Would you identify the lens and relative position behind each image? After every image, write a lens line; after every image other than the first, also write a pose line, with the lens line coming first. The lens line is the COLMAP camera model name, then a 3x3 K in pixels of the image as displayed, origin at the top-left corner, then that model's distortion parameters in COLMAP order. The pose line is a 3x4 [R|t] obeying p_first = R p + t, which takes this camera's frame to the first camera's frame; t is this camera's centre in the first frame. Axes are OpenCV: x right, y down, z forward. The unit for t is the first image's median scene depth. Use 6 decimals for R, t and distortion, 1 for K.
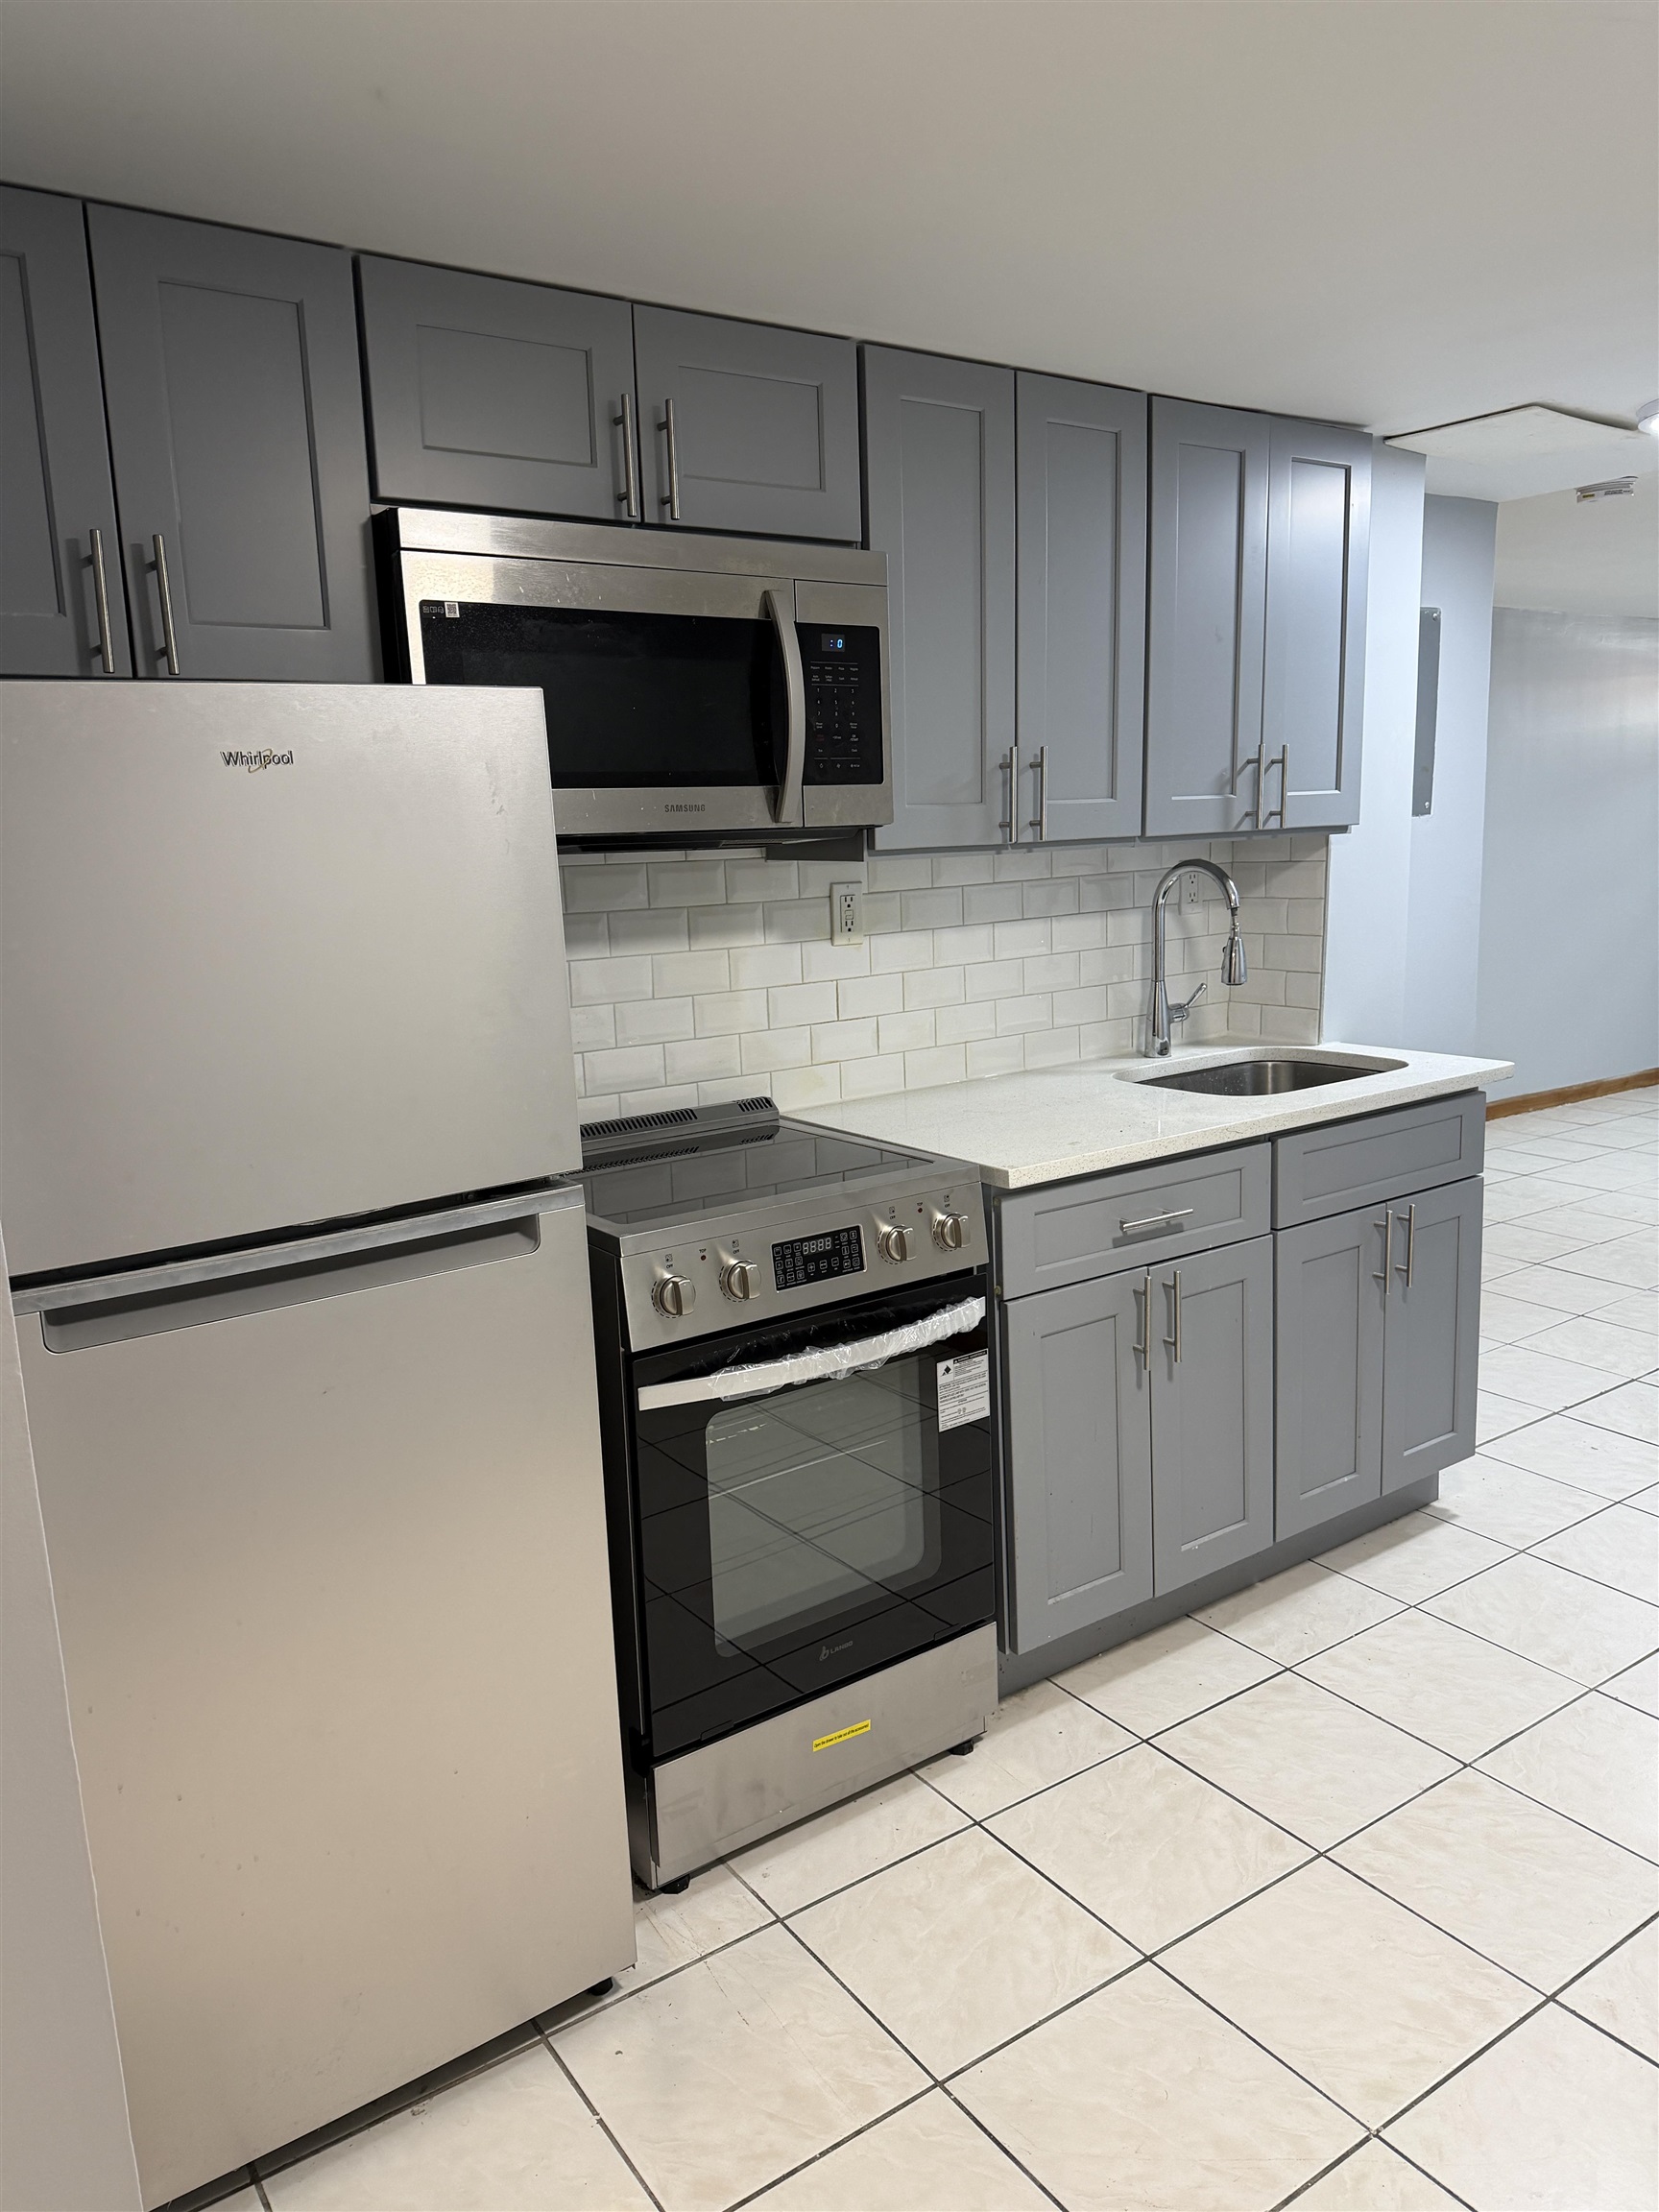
lens RADIAL K [[1565.0, 0, 835.7], [0, 1565.0, 1112.3], [0, 0, 1]] dist [0.147707, -0.253534]
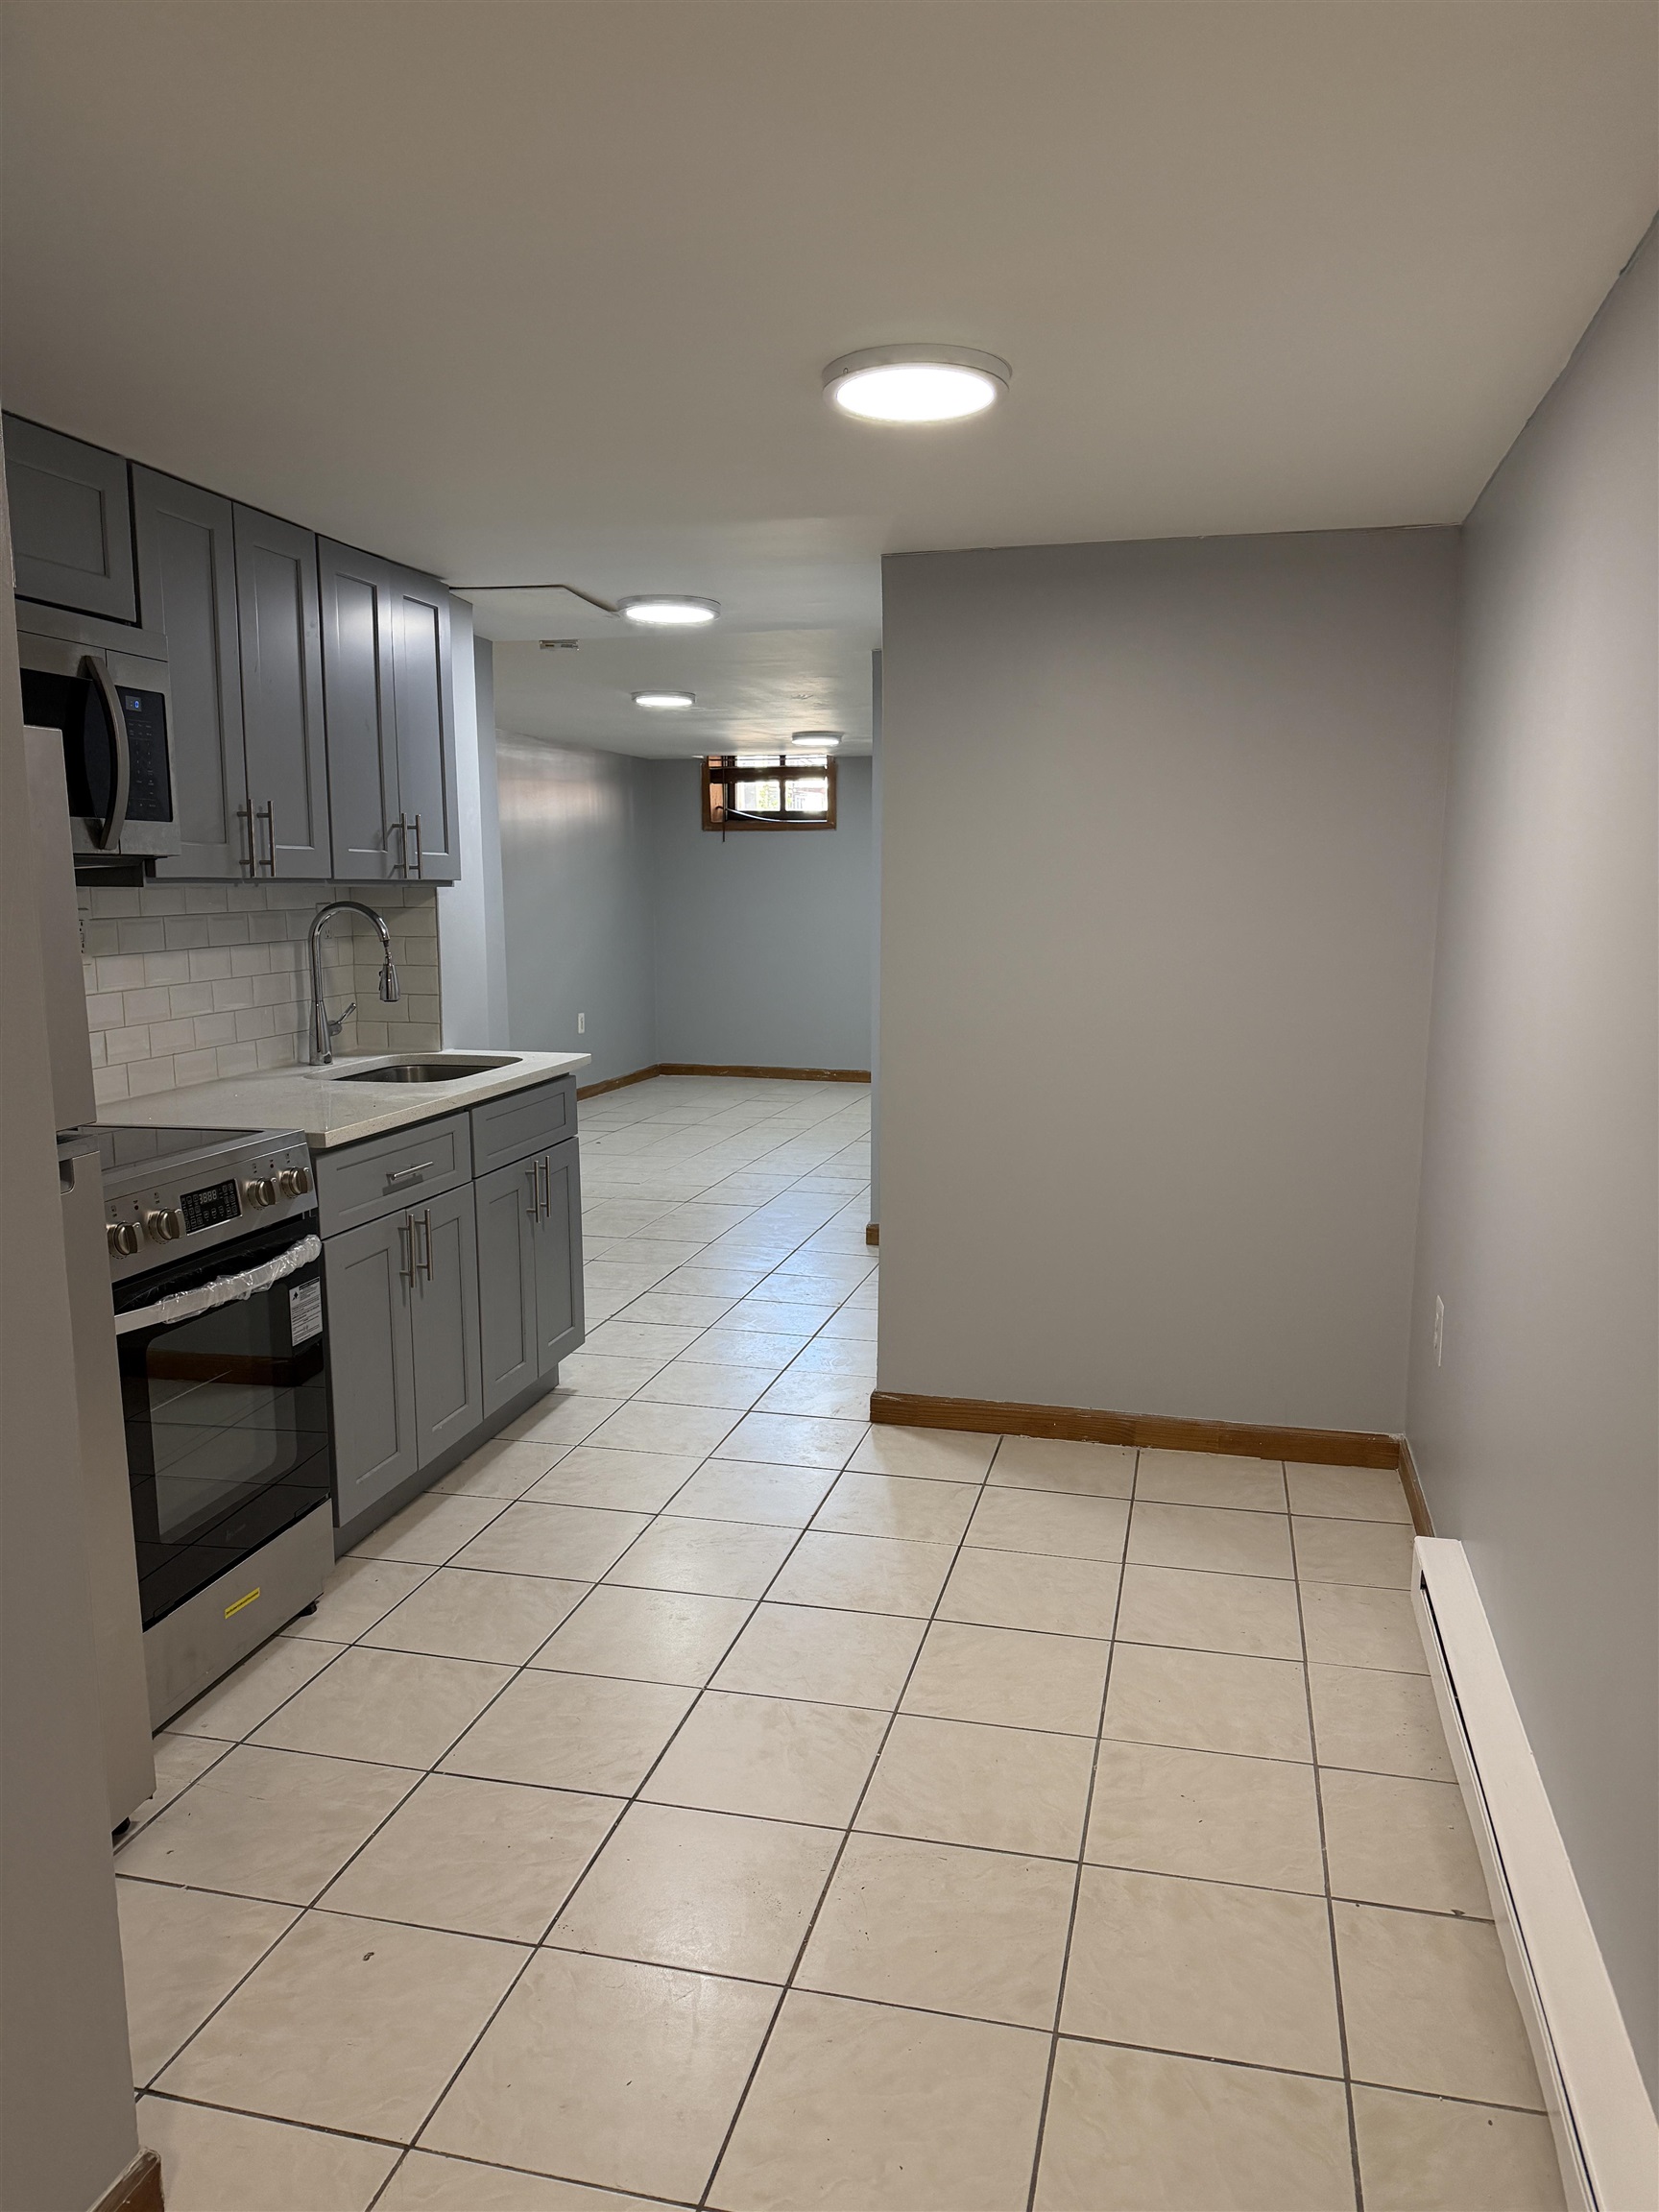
lens RADIAL K [[1565.0, 0, 835.7], [0, 1565.0, 1112.3], [0, 0, 1]] dist [0.147707, -0.253534]
pose [[0.751736, -0.063315, 0.656418, -0.363174], [0.095837, 0.995302, -0.013751, 0.067495], [-0.652463, 0.073246, 0.754272, -0.200523]]
